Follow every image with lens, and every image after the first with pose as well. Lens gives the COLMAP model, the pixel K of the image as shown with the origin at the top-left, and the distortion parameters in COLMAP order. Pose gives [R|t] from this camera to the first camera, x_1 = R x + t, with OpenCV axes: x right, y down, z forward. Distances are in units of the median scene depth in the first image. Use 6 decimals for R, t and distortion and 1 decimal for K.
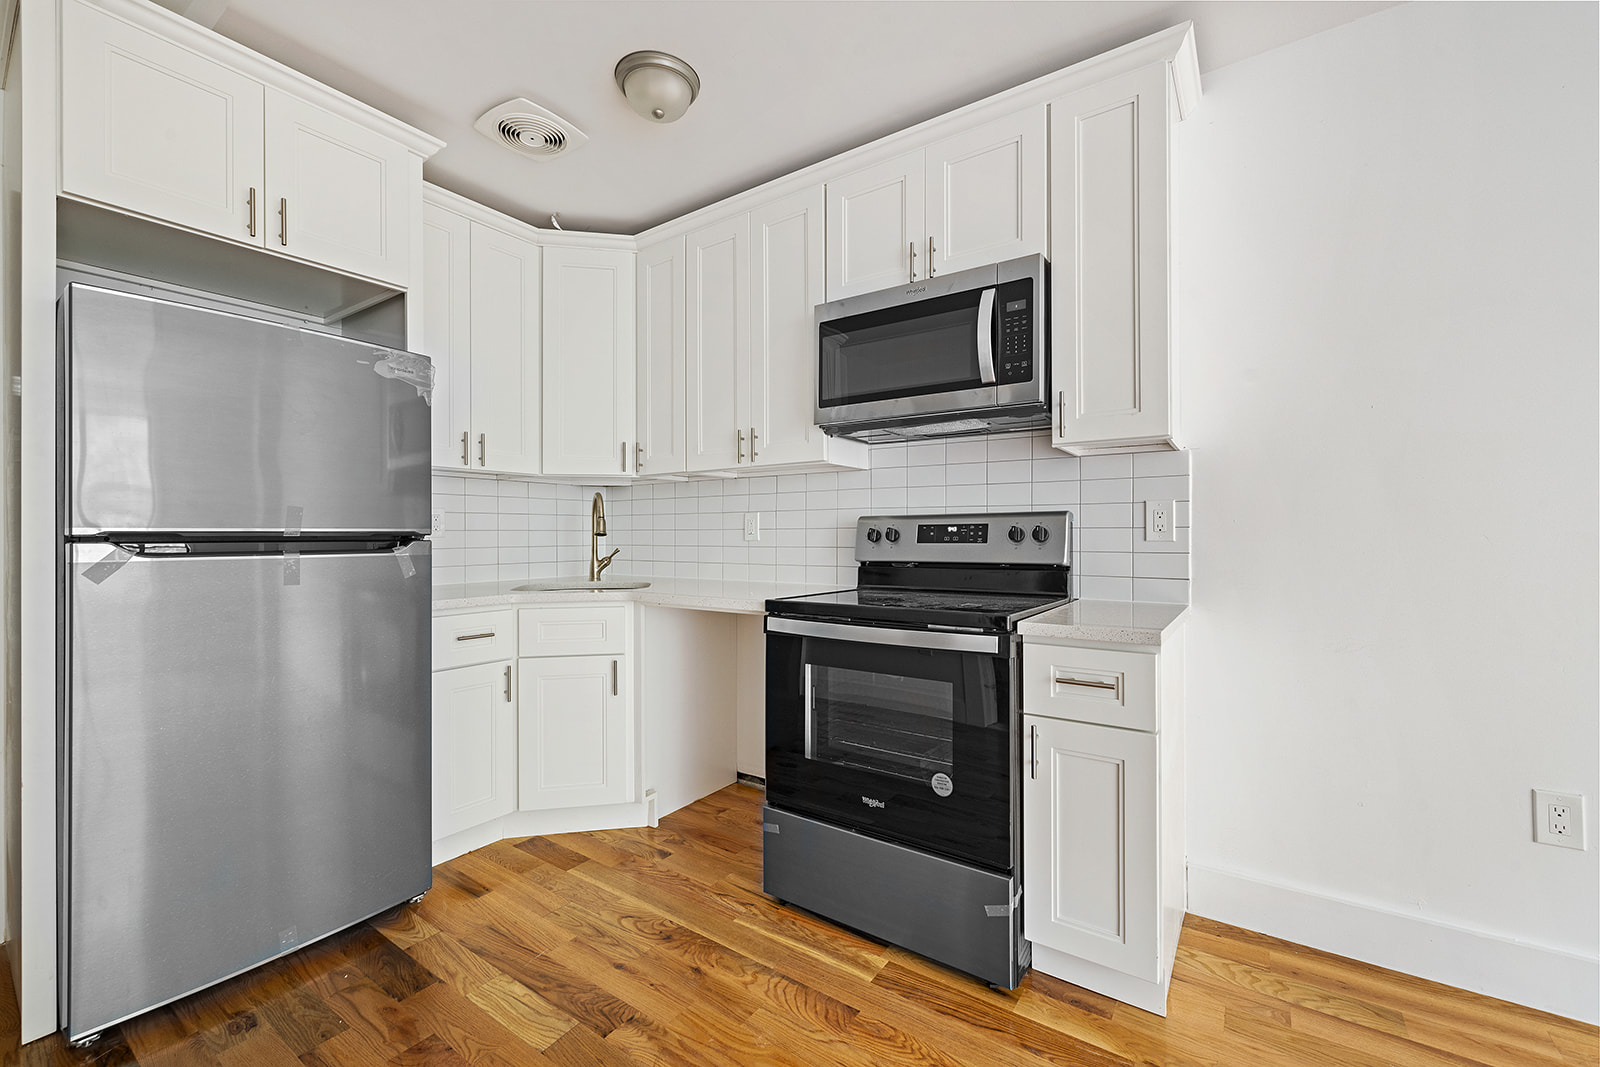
lens RADIAL K [[674.7, 0, 788.6], [0, 674.7, 532.5], [0, 0, 1]] dist [0.000344, 0.000066]
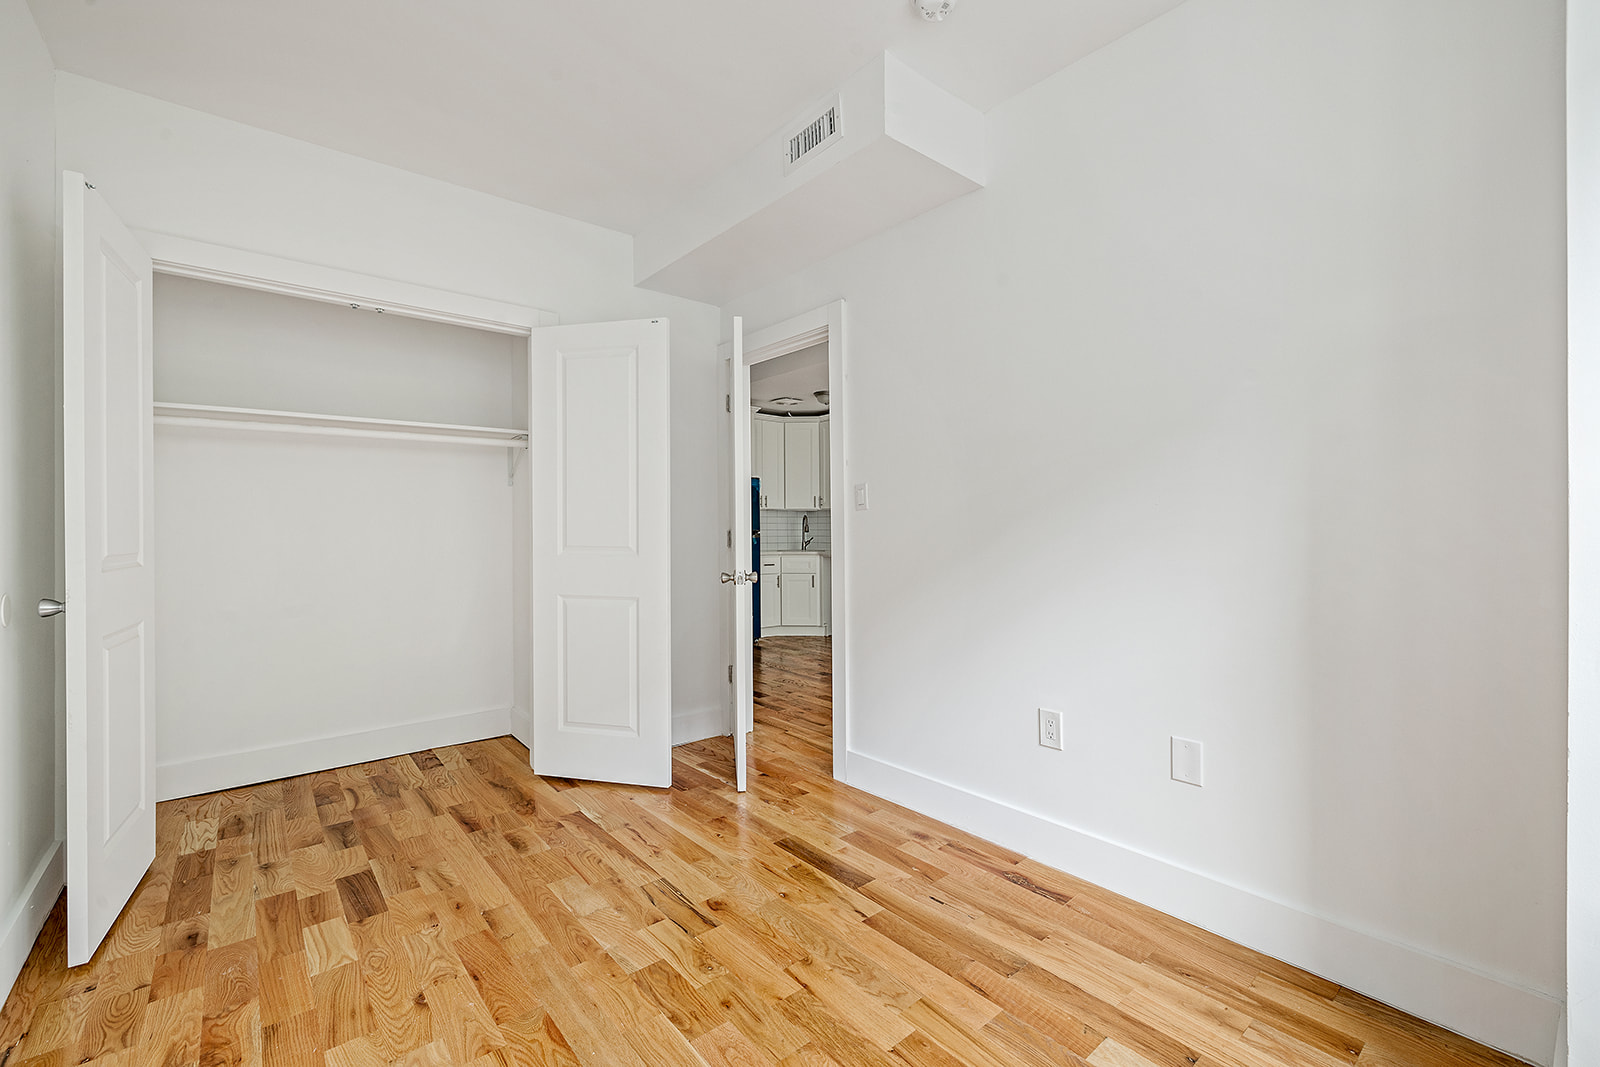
lens RADIAL K [[674.7, 0, 788.6], [0, 674.7, 532.5], [0, 0, 1]] dist [0.000344, 0.000066]
pose [[0.966362, -0.002206, -0.257177, 0.326072], [0.003662, 0.999980, 0.005182, -0.006898], [0.257161, -0.005950, 0.966350, -1.541417]]
